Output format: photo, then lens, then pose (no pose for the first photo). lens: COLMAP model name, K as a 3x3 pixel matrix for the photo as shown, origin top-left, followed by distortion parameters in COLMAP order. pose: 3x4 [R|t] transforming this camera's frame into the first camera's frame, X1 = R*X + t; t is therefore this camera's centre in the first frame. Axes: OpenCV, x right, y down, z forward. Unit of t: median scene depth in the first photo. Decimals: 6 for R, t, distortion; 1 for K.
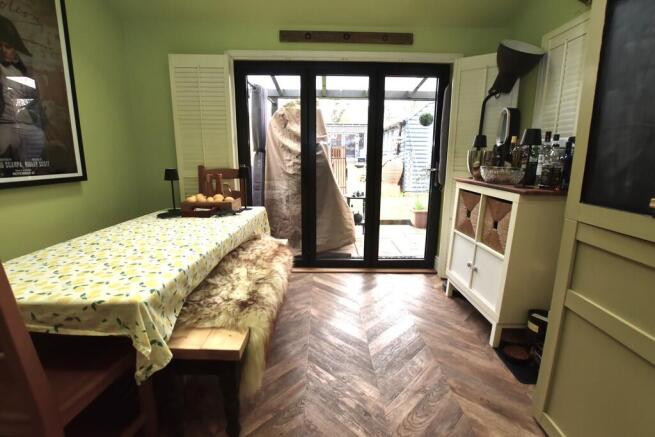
lens RADIAL K [[297.9, 0, 327.8], [0, 297.9, 214.9], [0, 0, 1]] dist [-0.002745, -0.000050]
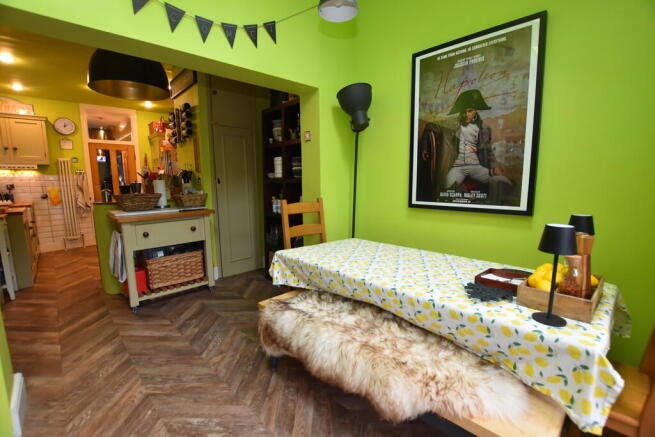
lens RADIAL K [[297.9, 0, 327.4], [0, 297.9, 218.9], [0, 0, 1]] dist [-0.002745, -0.000050]
pose [[-0.723023, 0.089893, -0.684950, 0.367683], [-0.132051, 0.955231, 0.264756, -0.342516], [0.678086, 0.281873, -0.678784, 1.524268]]
